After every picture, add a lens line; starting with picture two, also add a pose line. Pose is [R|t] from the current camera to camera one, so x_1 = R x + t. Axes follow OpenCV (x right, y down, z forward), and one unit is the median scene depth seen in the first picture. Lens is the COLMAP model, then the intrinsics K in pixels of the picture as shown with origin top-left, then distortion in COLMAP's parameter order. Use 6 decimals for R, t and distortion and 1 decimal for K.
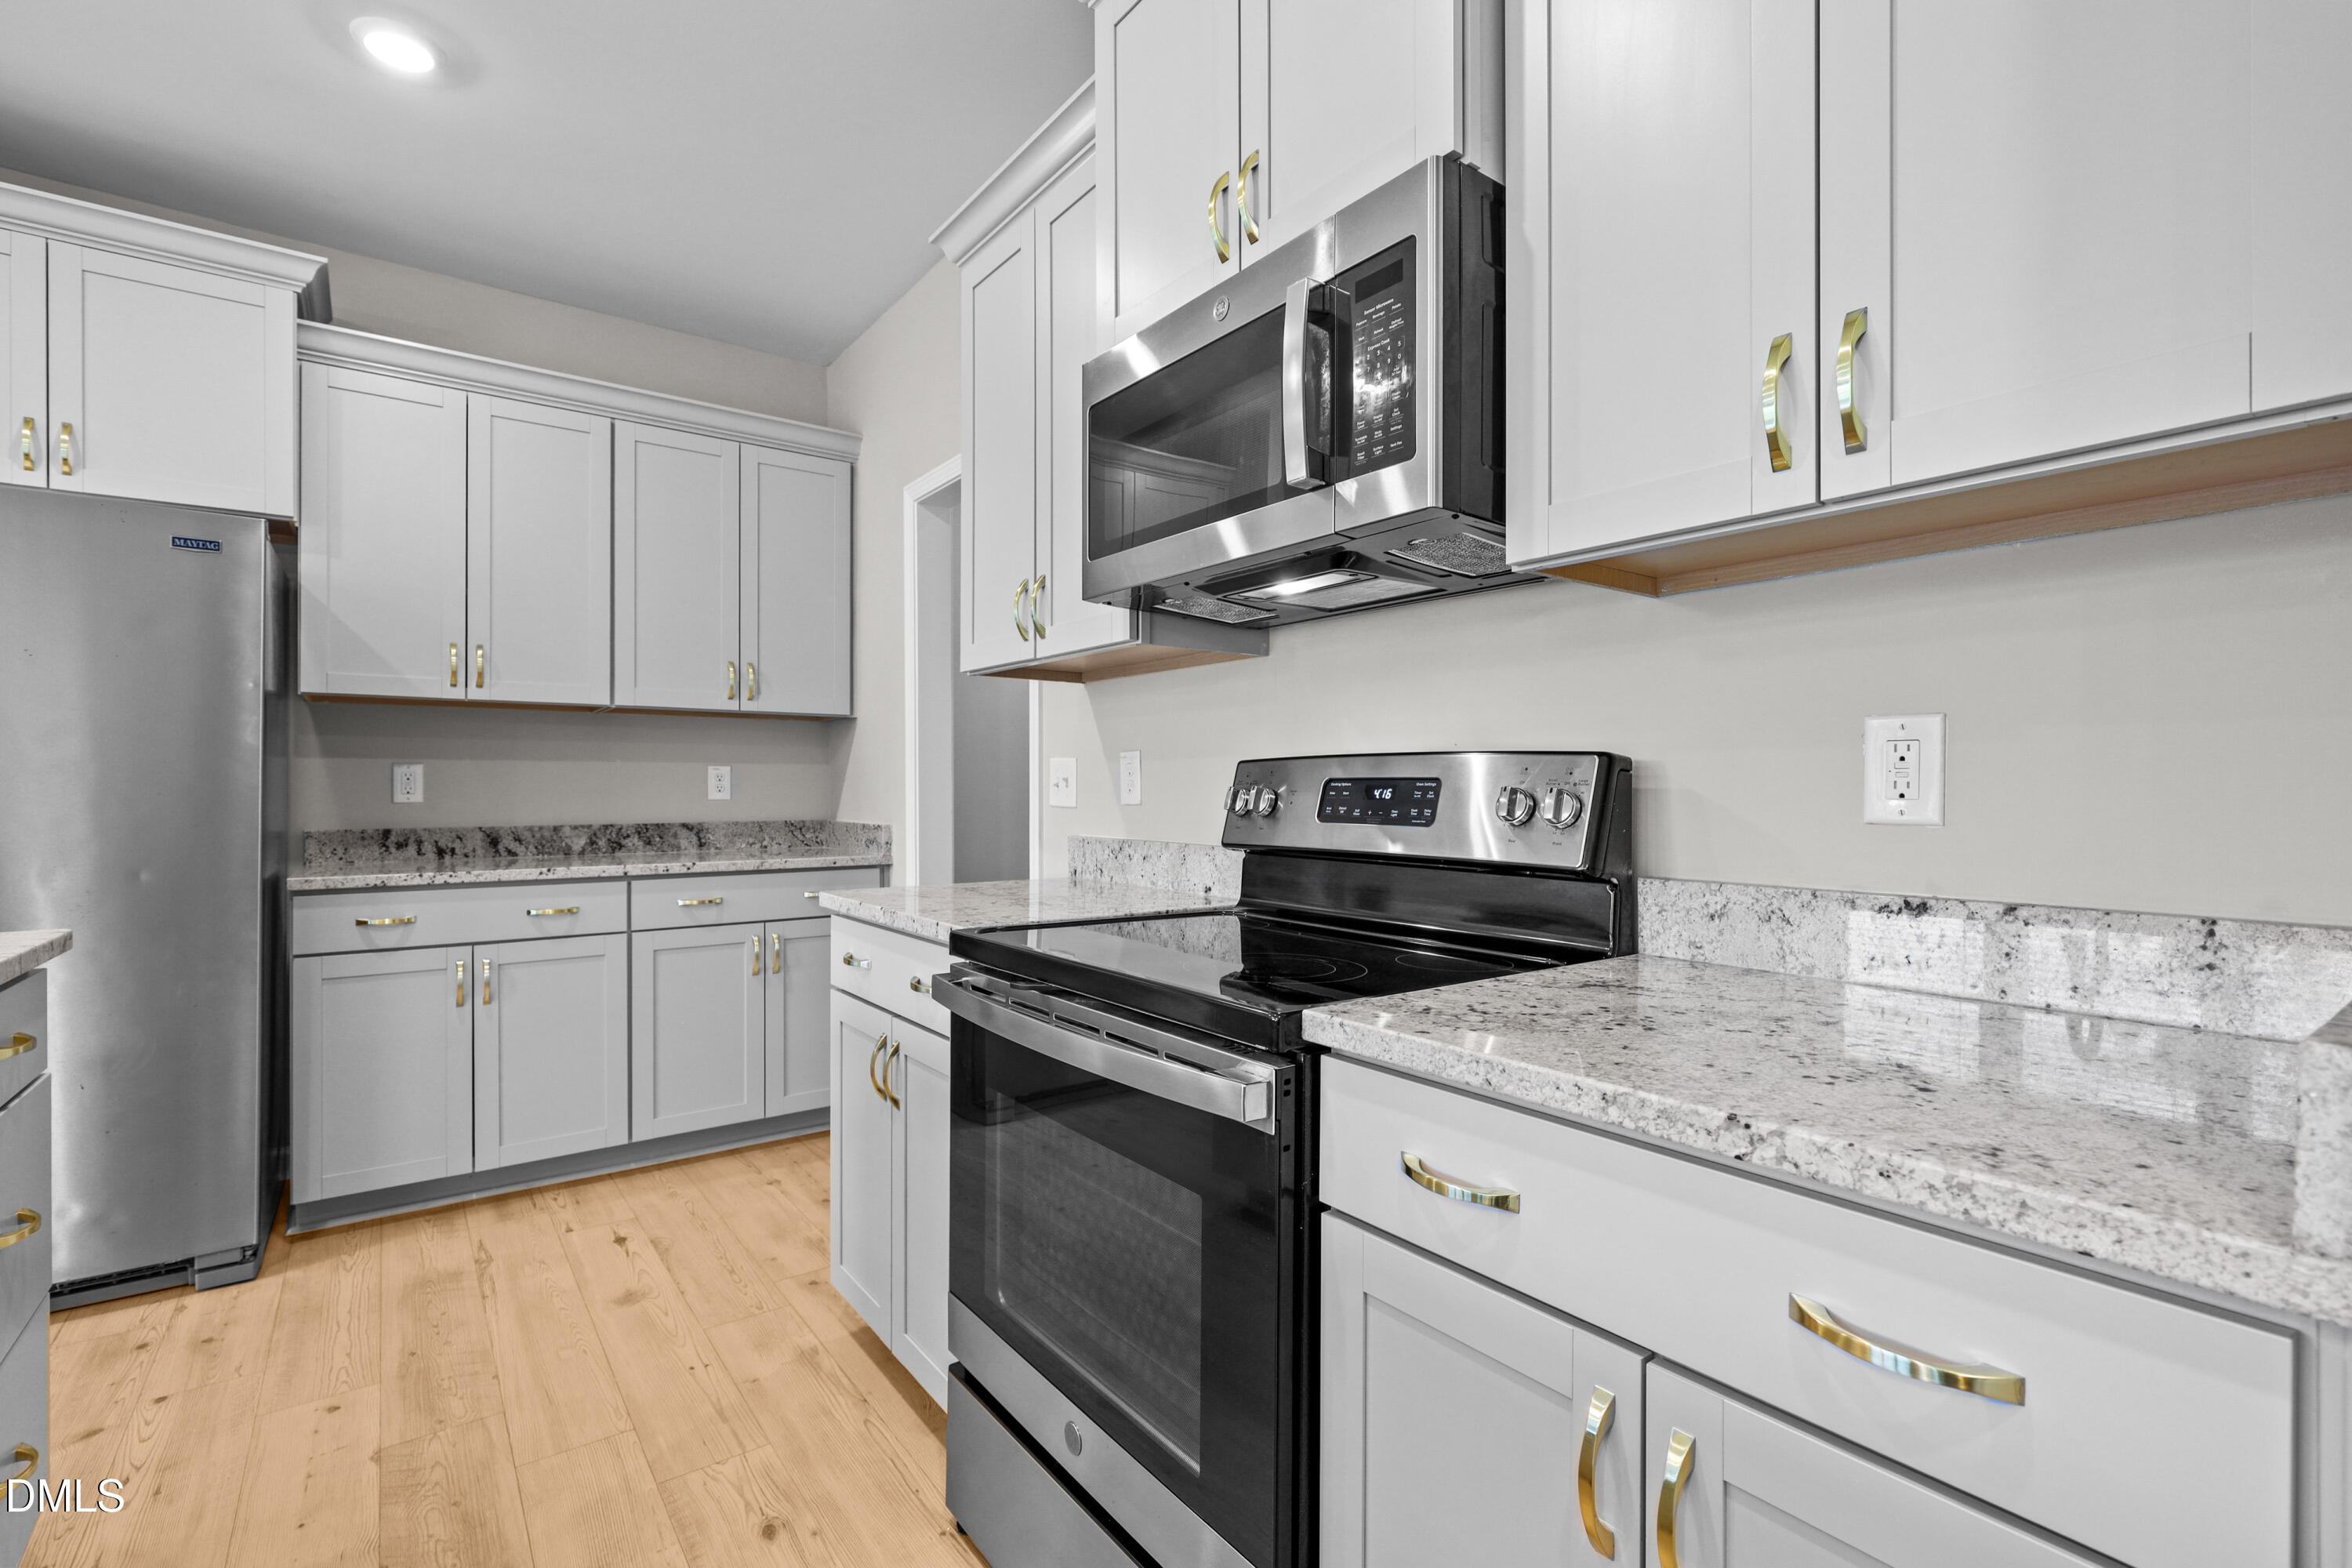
lens RADIAL K [[1068.8, 0, 1188.4], [0, 1068.8, 792.1], [0, 0, 1]] dist [0.001088, 0.000049]
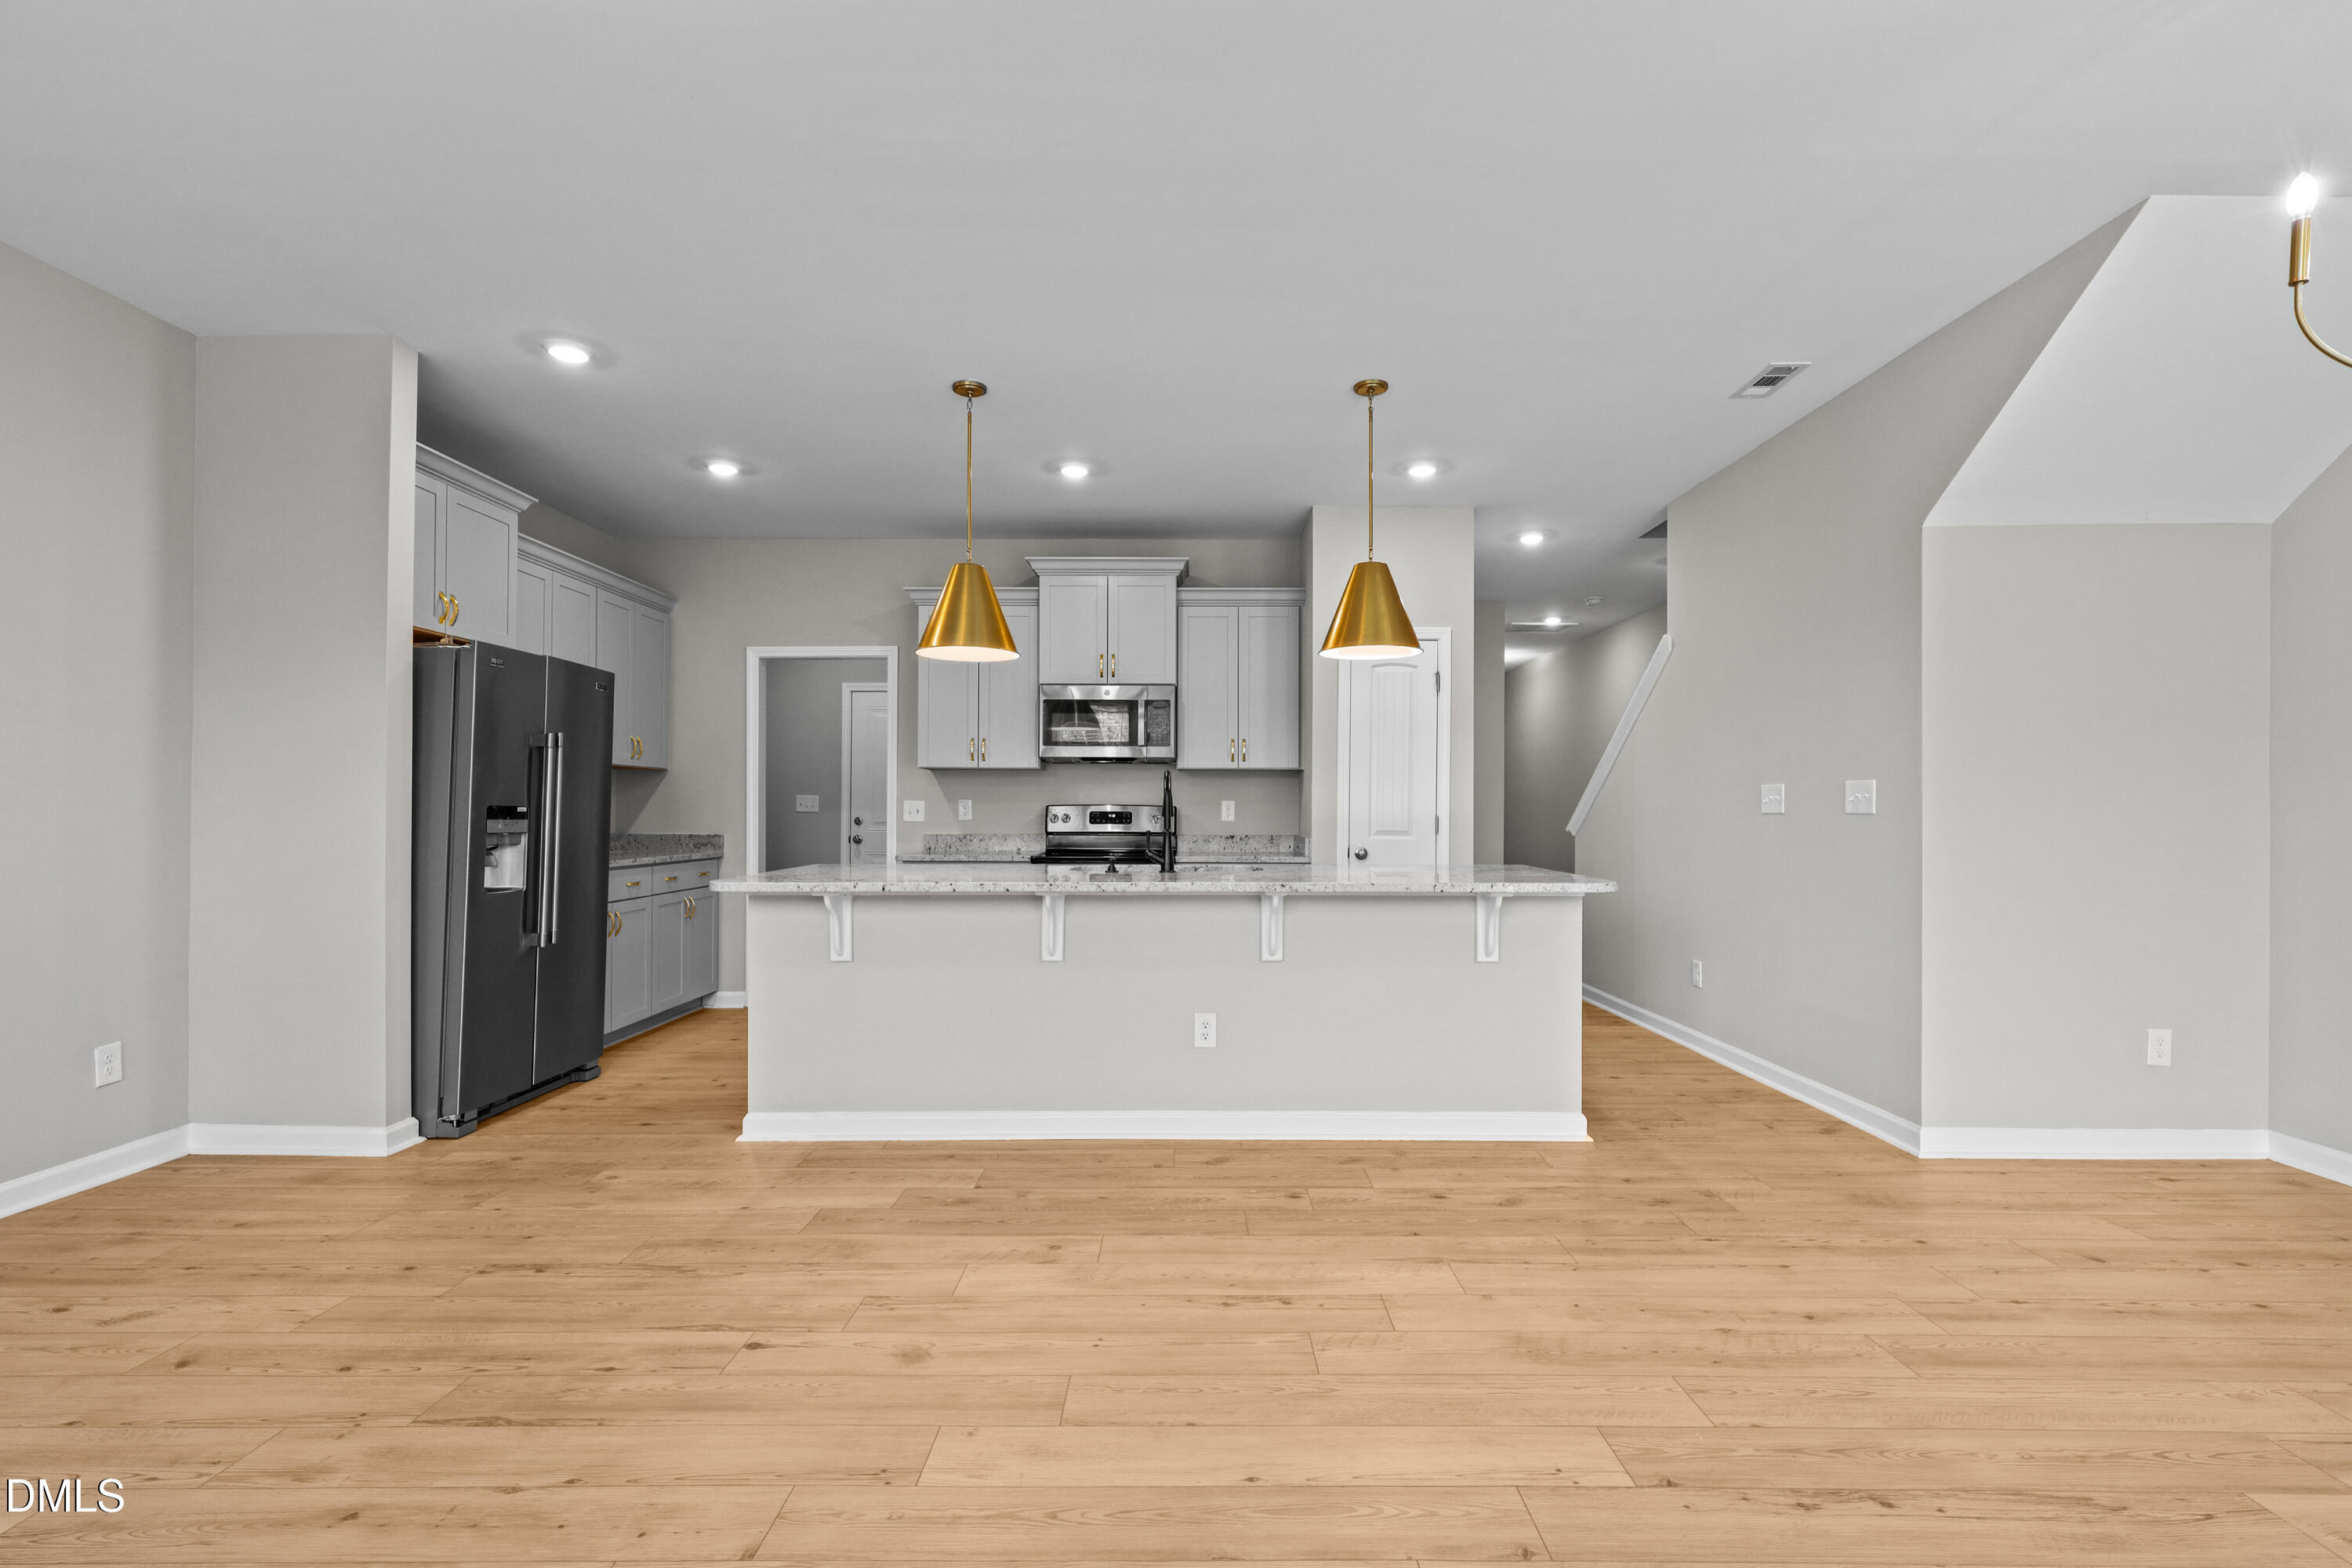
lens RADIAL K [[1062.2, 0, 1183.2], [0, 1062.2, 796.7], [0, 0, 1]] dist [0.000366, 0.000163]
pose [[0.602147, 0.011980, 0.798296, -2.440352], [-0.003854, 0.999919, -0.012099, -0.020028], [-0.798376, 0.004209, 0.602144, -1.311548]]
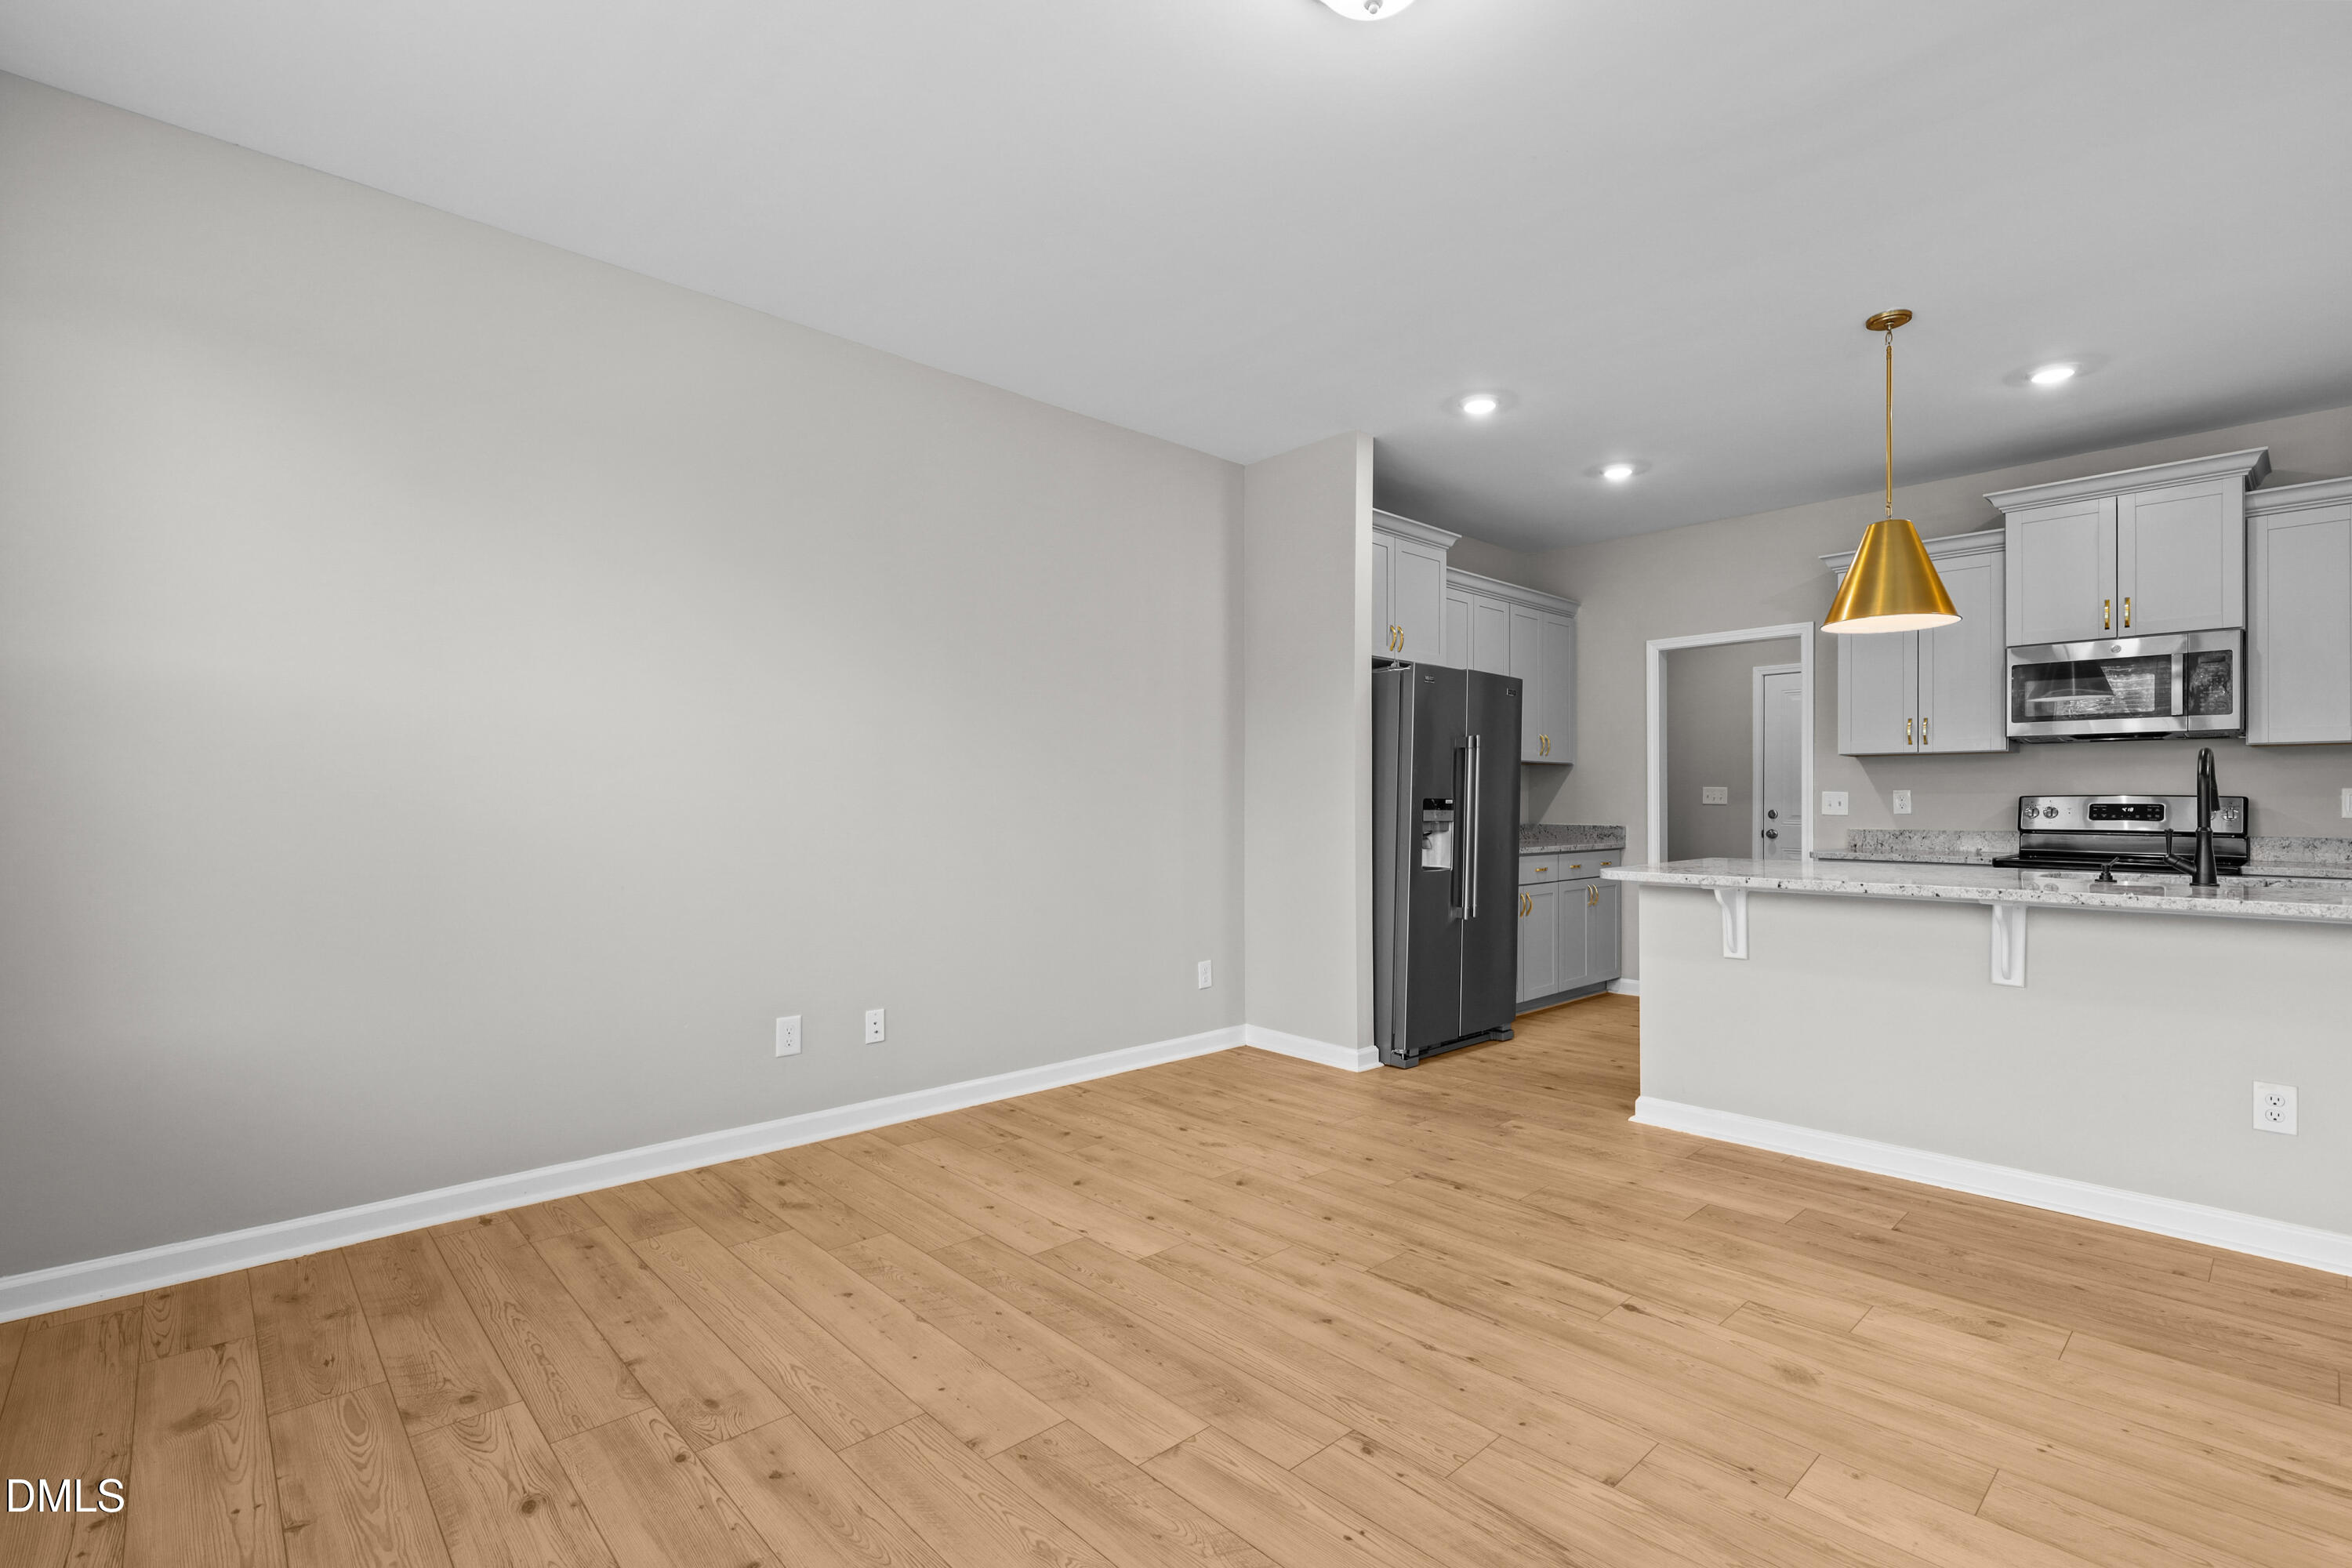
lens RADIAL K [[1062.2, 0, 1183.2], [0, 1062.2, 796.7], [0, 0, 1]] dist [0.000366, 0.000163]
pose [[0.994000, 0.002186, 0.109354, -2.439232], [-0.001931, 0.999995, -0.002440, -0.019584], [-0.109359, 0.002214, 0.994000, -1.408300]]
